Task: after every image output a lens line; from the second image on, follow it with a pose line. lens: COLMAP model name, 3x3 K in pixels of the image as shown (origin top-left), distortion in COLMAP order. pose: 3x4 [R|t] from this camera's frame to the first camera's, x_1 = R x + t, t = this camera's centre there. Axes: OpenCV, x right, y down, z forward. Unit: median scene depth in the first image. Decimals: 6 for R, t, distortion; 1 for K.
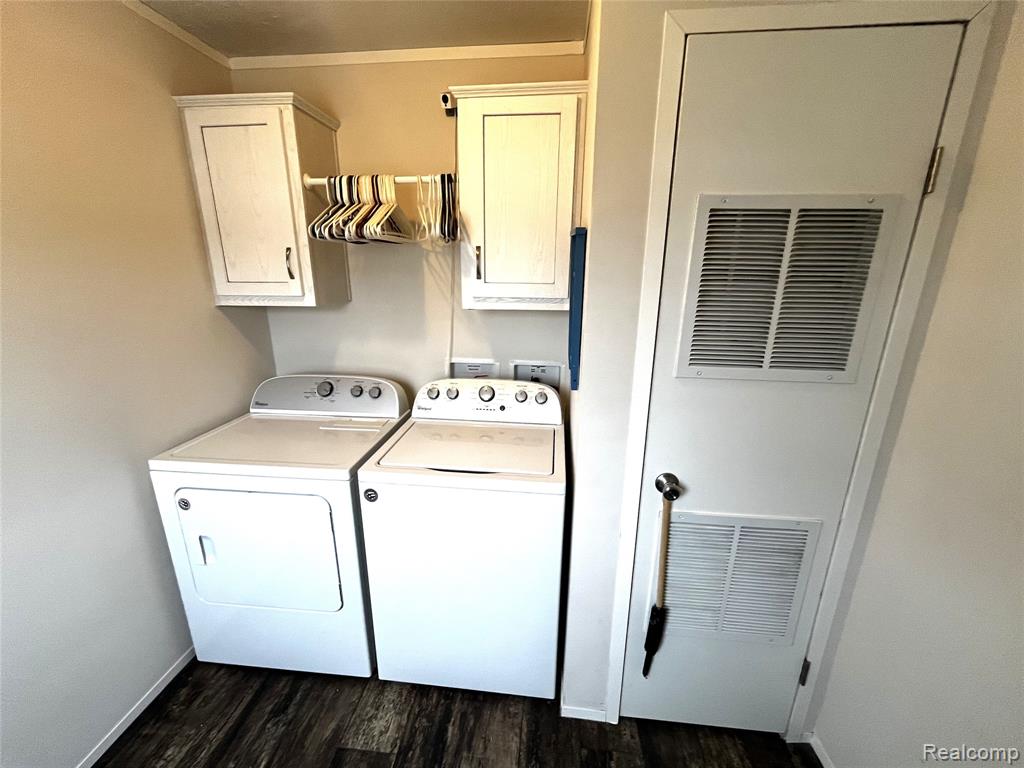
lens RADIAL K [[416.9, 0, 512.0], [0, 416.9, 387.2], [0, 0, 1]] dist [-0.002766, -0.000706]
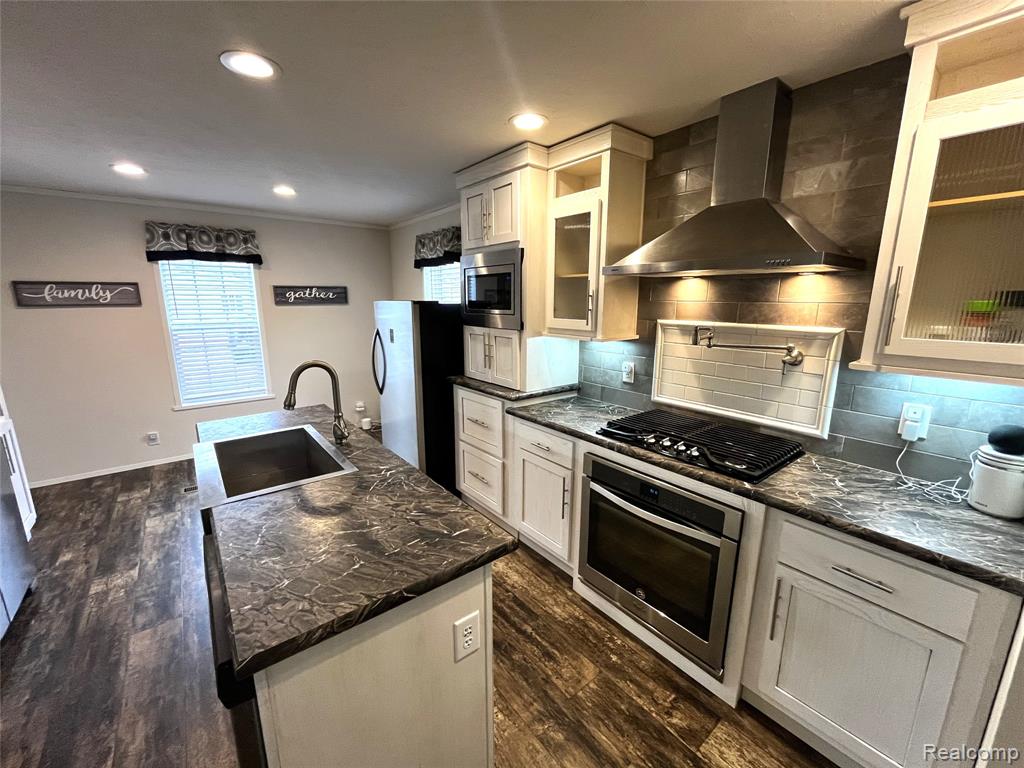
lens RADIAL K [[416.9, 0, 511.1], [0, 416.9, 385.1], [0, 0, 1]] dist [-0.002766, -0.000706]
pose [[-0.719869, 0.136879, -0.680479, 0.623096], [-0.199674, 0.898086, 0.391884, -0.276991], [0.664769, 0.417979, -0.619173, 0.893576]]
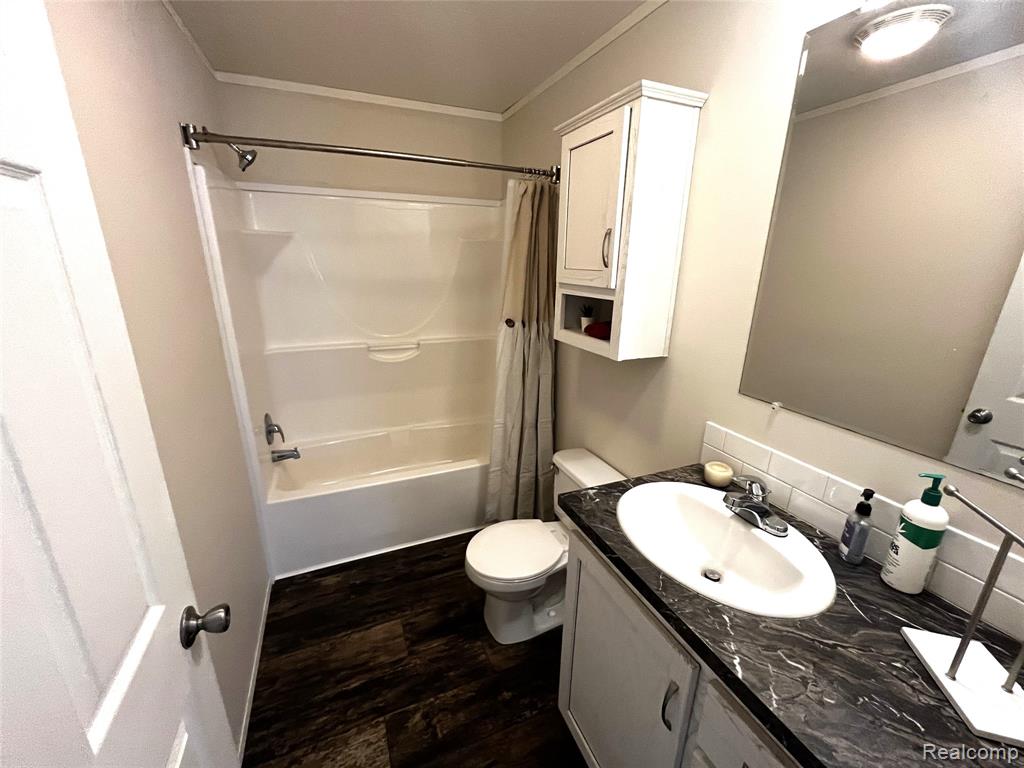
lens RADIAL K [[416.9, 0, 510.7], [0, 416.9, 387.8], [0, 0, 1]] dist [-0.002766, -0.000706]
pose [[-0.479118, -0.281587, 0.831357, -1.026904], [0.227147, 0.875105, 0.427311, -0.235657], [-0.847850, 0.393573, -0.355317, 0.723344]]
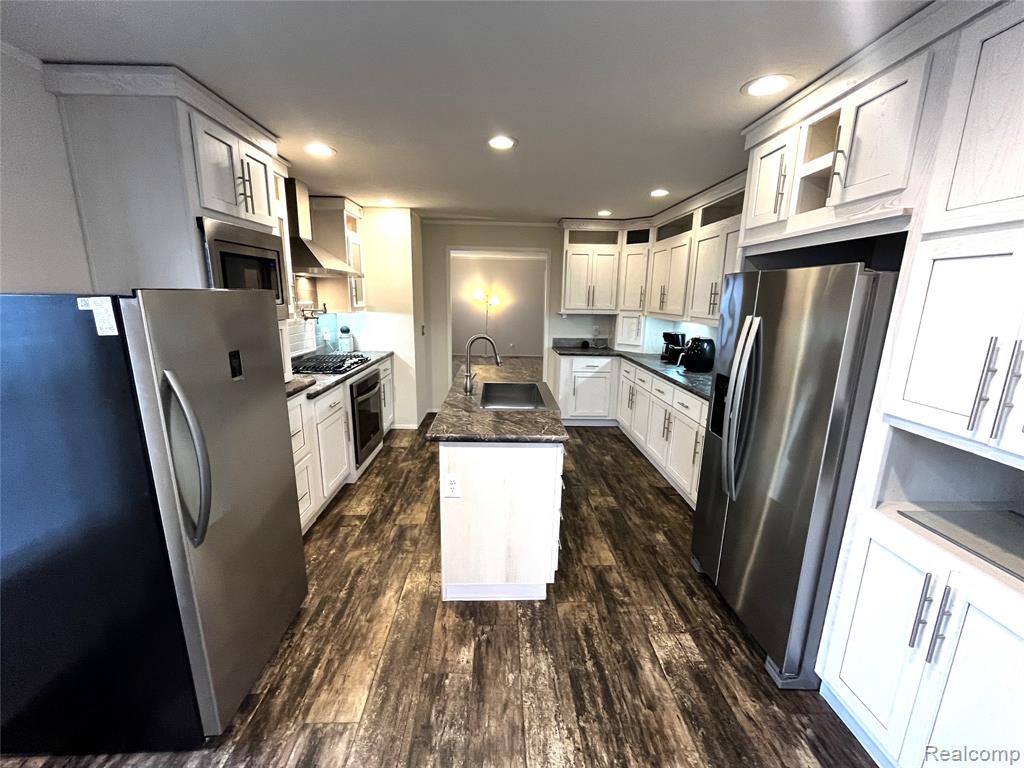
lens RADIAL K [[416.9, 0, 511.1], [0, 416.9, 385.1], [0, 0, 1]] dist [-0.002766, -0.000706]
pose [[0.991779, -0.022993, 0.125877, -0.614416], [0.031236, 0.997467, -0.063908, 0.228888], [-0.124089, 0.067315, 0.989985, -0.829138]]
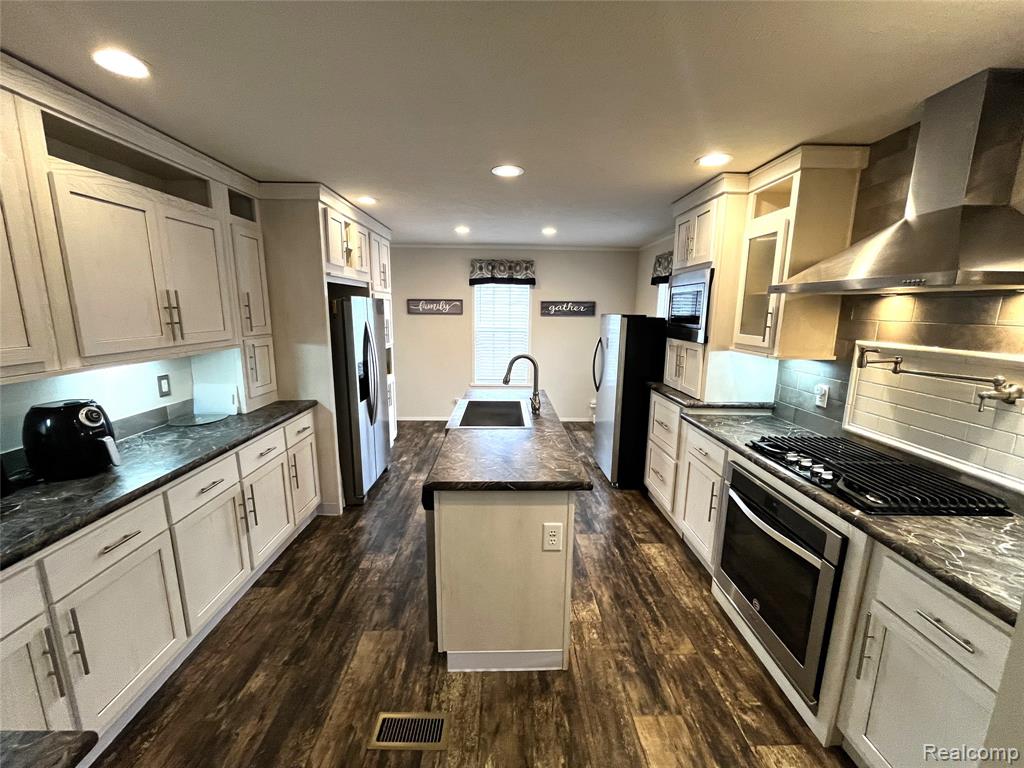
lens RADIAL K [[416.9, 0, 510.3], [0, 416.9, 383.7], [0, 0, 1]] dist [-0.002766, -0.000706]
pose [[-0.993171, 0.004748, -0.116573, 0.466045], [-0.048009, 0.894027, 0.445432, -0.442431], [0.106334, 0.447987, -0.887694, 1.402742]]
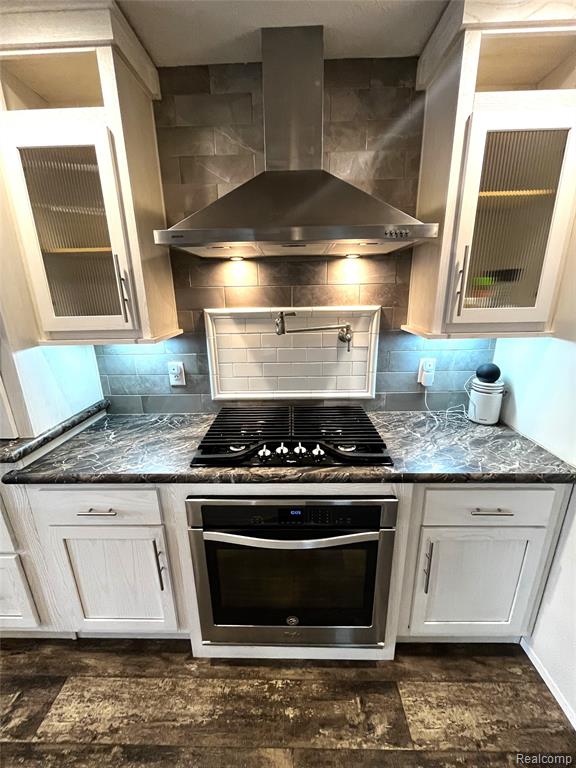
lens RADIAL K [[312.6, 0, 286.6], [0, 312.6, 383.2], [0, 0, 1]] dist [-0.002766, -0.000706]
pose [[0.078293, 0.272087, -0.959082, 0.185205], [-0.260881, 0.934104, 0.243704, -0.082433], [0.962191, 0.231126, 0.144116, 0.341396]]
